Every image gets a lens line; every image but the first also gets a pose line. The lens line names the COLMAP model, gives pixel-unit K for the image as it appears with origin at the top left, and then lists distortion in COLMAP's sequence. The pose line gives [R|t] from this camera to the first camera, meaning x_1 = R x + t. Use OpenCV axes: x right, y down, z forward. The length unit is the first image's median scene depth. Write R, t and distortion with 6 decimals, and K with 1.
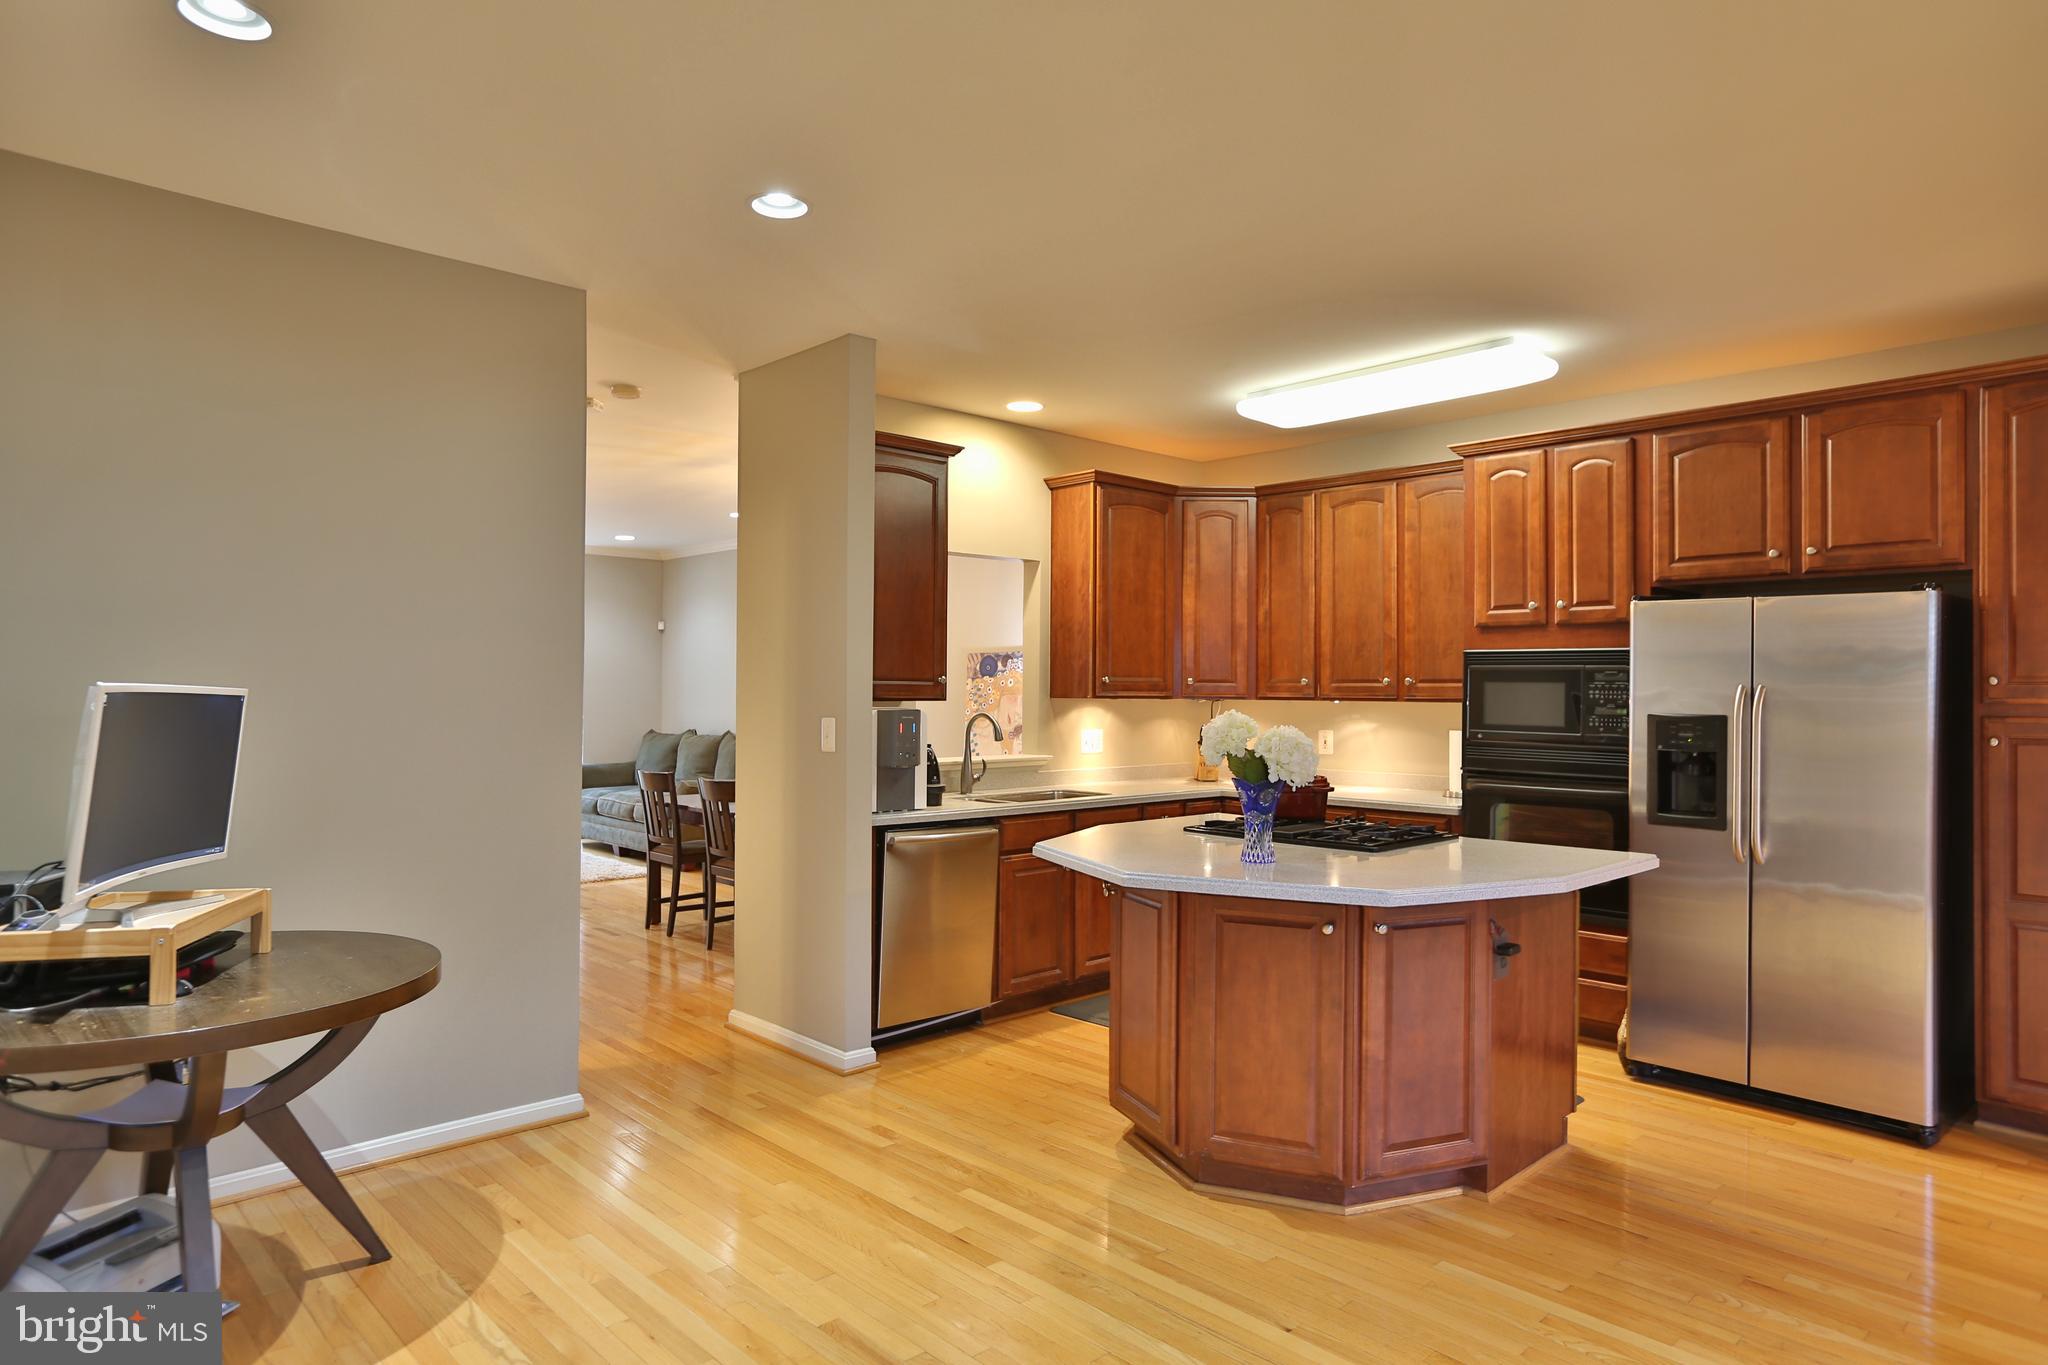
lens RADIAL K [[1209.2, 0, 1024.0], [0, 1209.2, 682.5], [0, 0, 1]] dist [-0.024606, 0.000913]
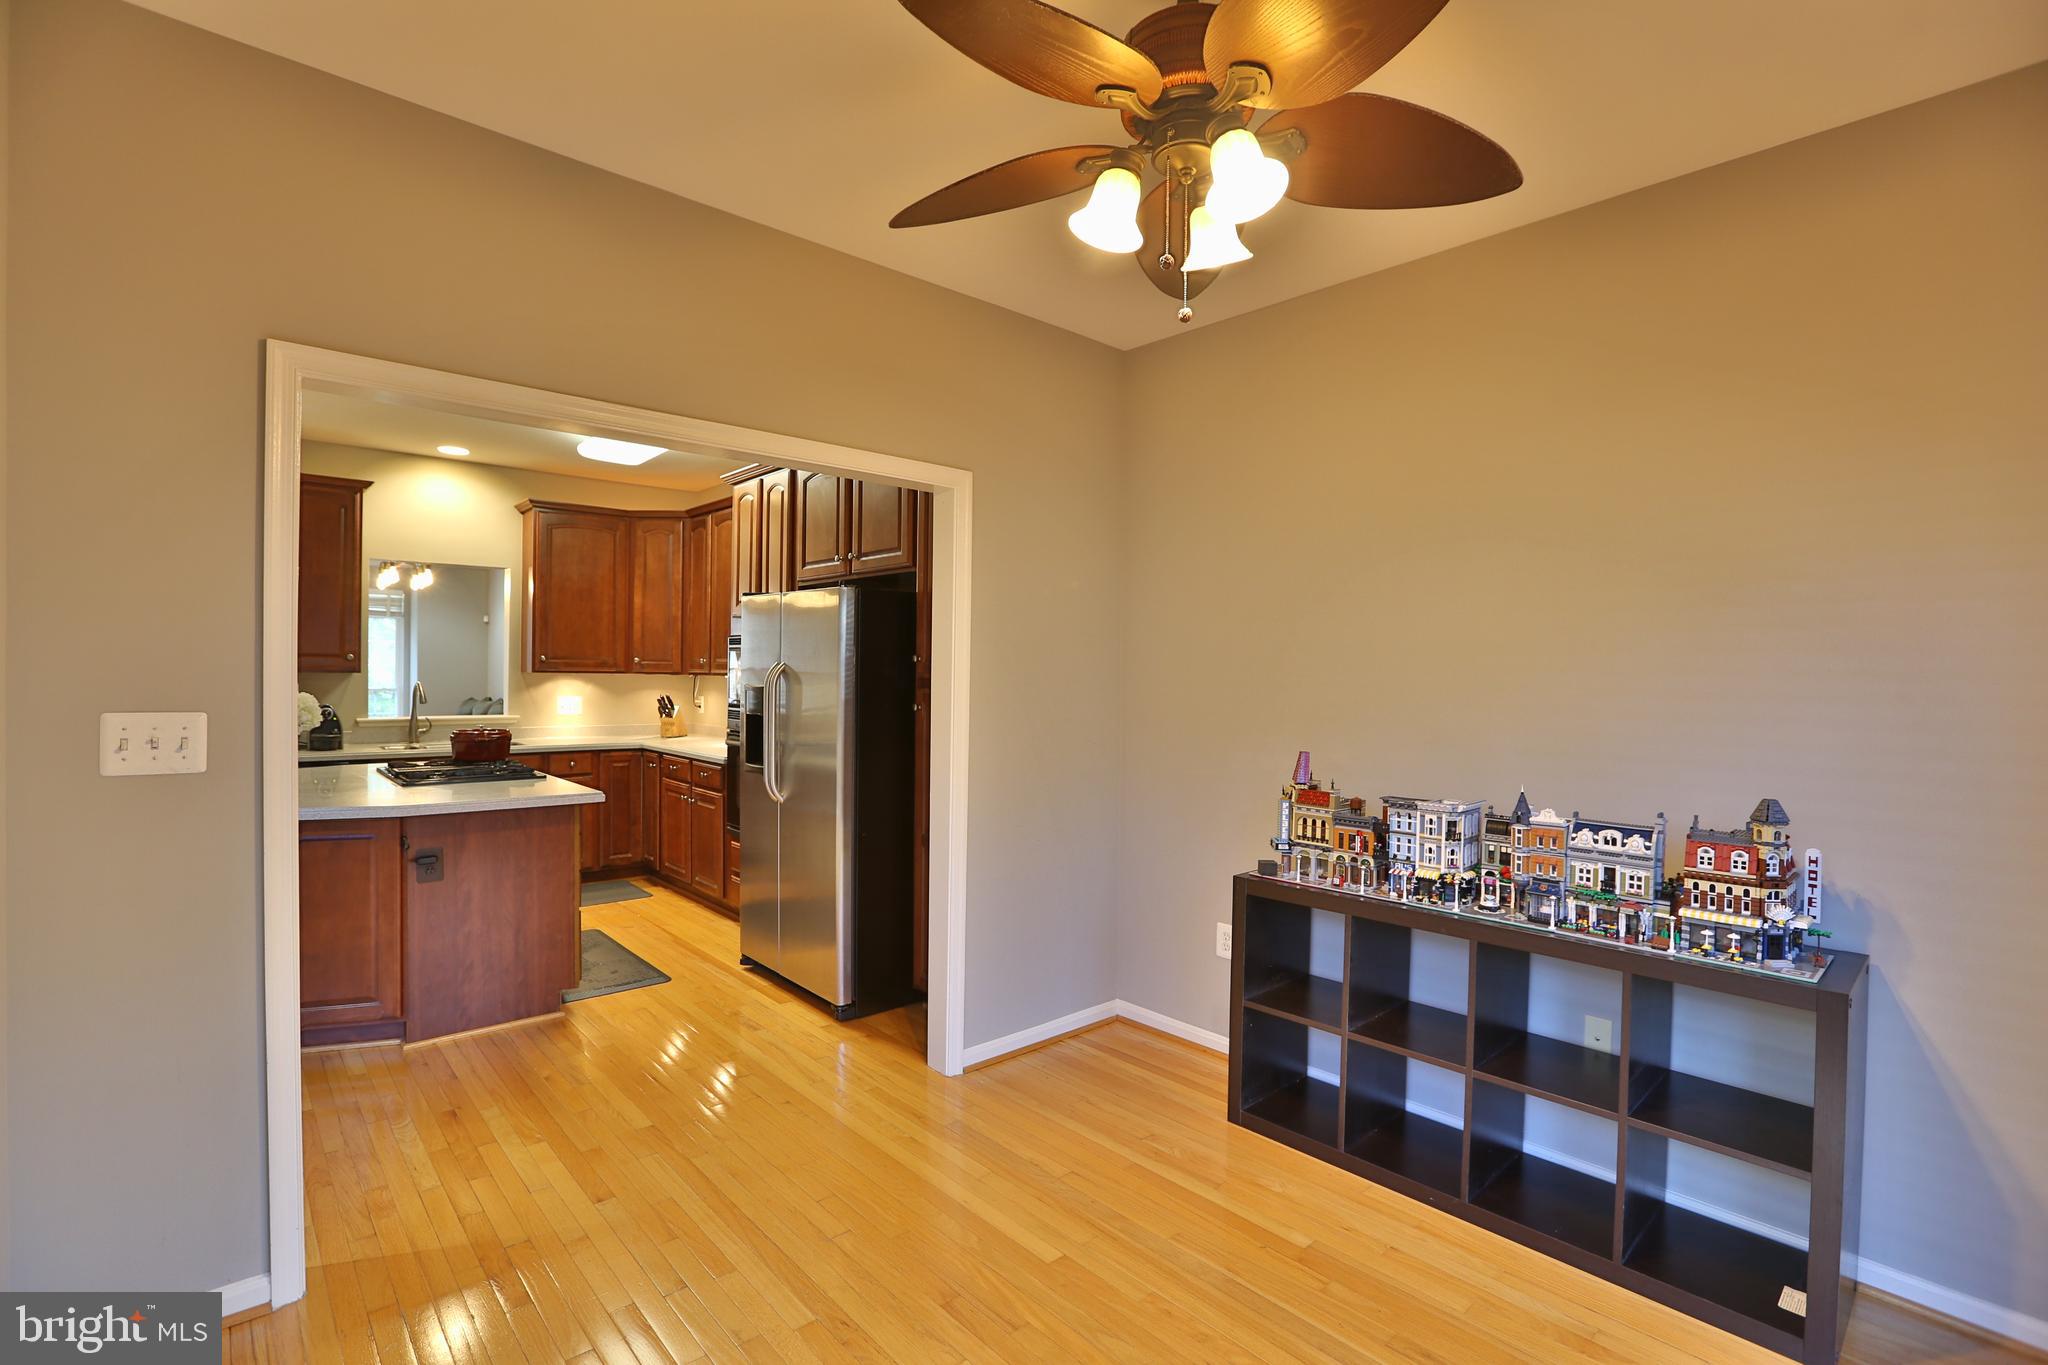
lens RADIAL K [[951.1, 0, 1000.0], [0, 951.1, 672.5], [0, 0, 1]] dist [-0.018377, 0.000094]
pose [[0.999298, 0.002099, -0.037392, 0.716753], [-0.001816, 0.999970, 0.007588, 0.004997], [0.037406, -0.007515, 0.999272, -0.008163]]
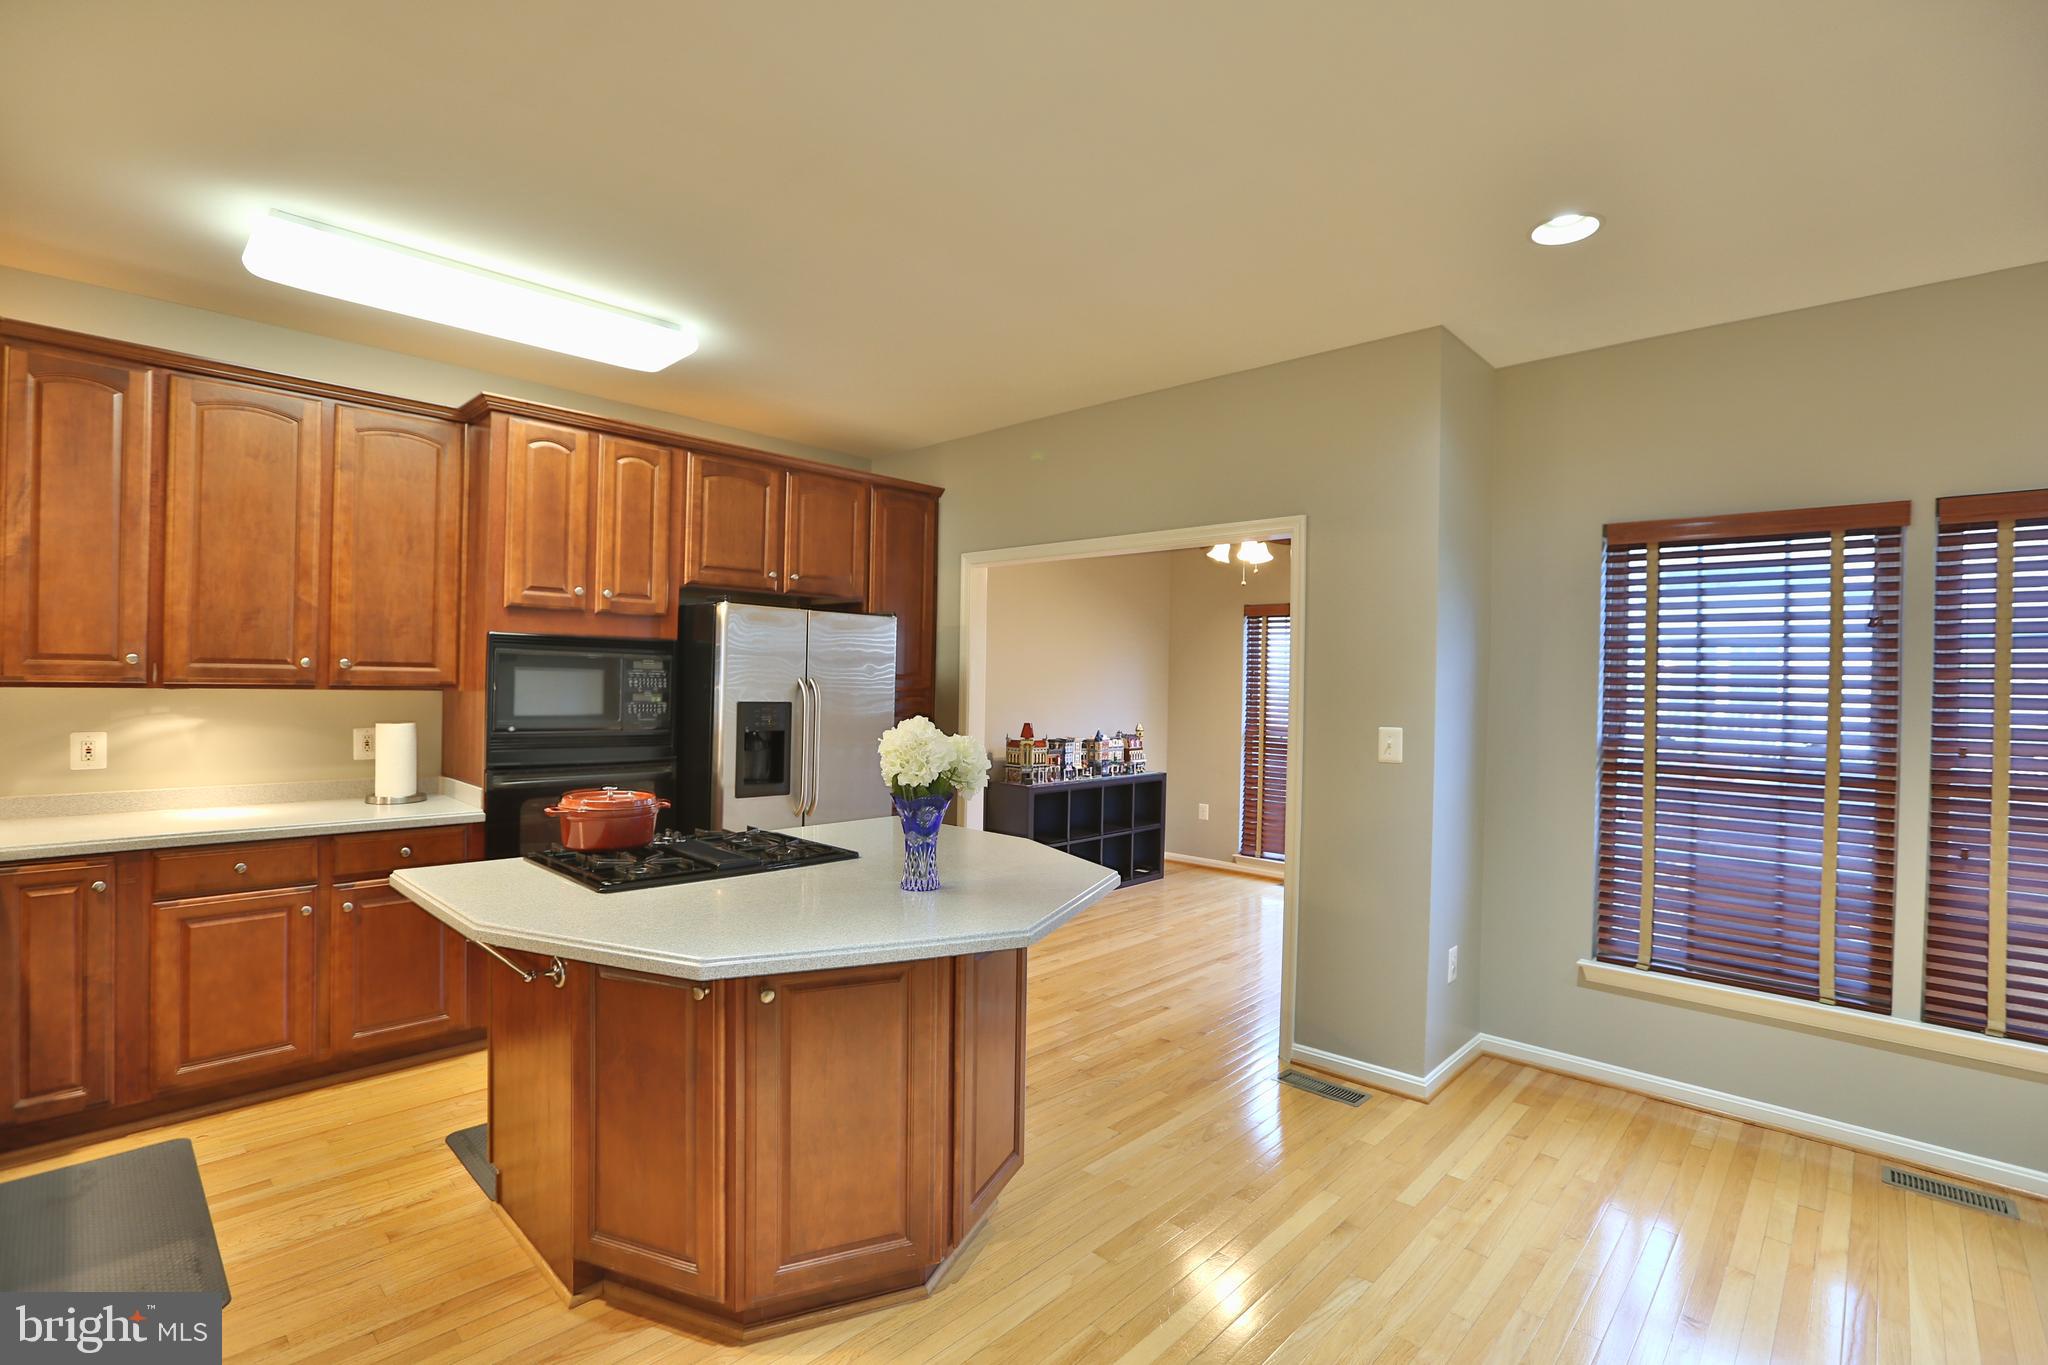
lens RADIAL K [[961.7, 0, 1024.0], [0, 961.7, 682.5], [0, 0, 1]] dist [-0.015815, -0.000011]
pose [[-0.063486, -0.011810, 0.997913, -0.366557], [-0.026961, 0.999585, 0.010115, -0.007555], [-0.997618, -0.026262, -0.063778, 0.678302]]
